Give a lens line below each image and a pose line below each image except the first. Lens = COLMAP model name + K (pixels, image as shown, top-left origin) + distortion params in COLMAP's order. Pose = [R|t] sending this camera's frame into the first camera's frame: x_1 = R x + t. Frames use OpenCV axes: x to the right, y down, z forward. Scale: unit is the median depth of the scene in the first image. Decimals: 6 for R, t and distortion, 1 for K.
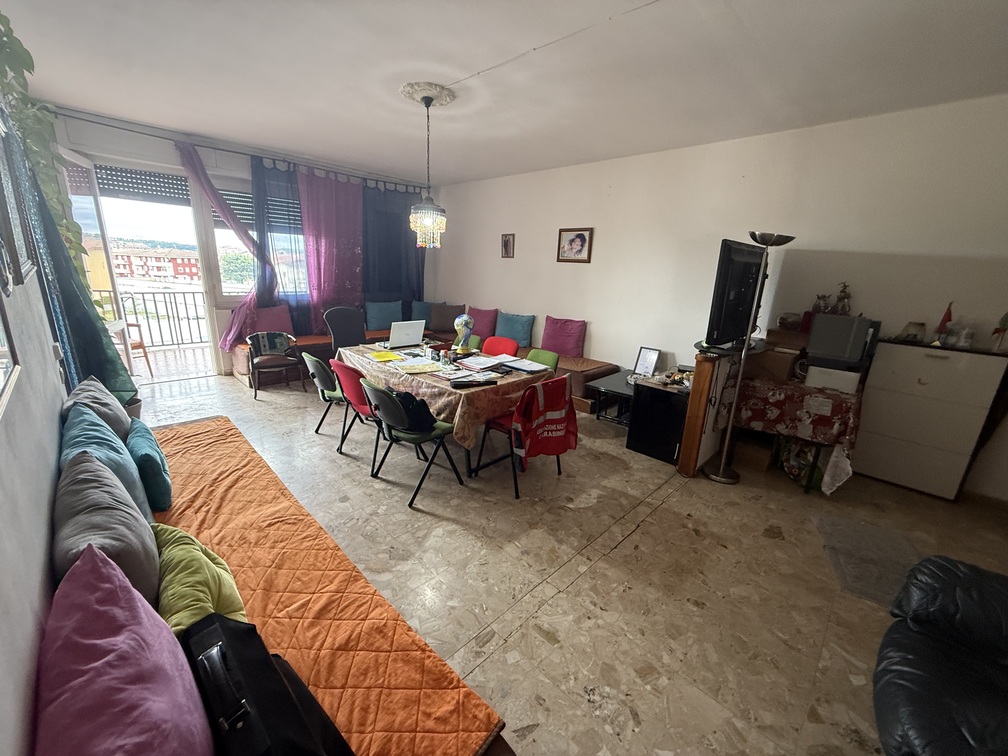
lens RADIAL K [[405.3, 0, 504.0], [0, 405.3, 378.0], [0, 0, 1]] dist [-0.000421, -0.000014]
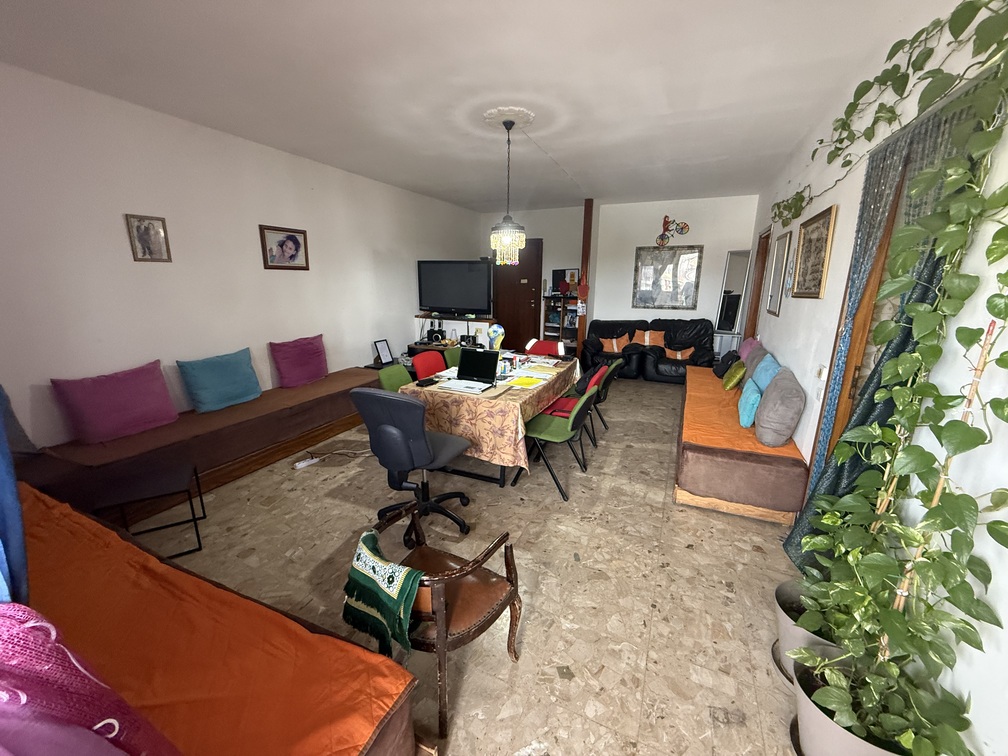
lens RADIAL K [[405.3, 0, 504.0], [0, 405.3, 378.0], [0, 0, 1]] dist [-0.000421, -0.000014]
pose [[-0.355685, -0.265015, 0.896245, -0.781208], [0.227154, 0.905687, 0.357956, -0.286521], [-0.906581, 0.330905, -0.261940, 0.909216]]
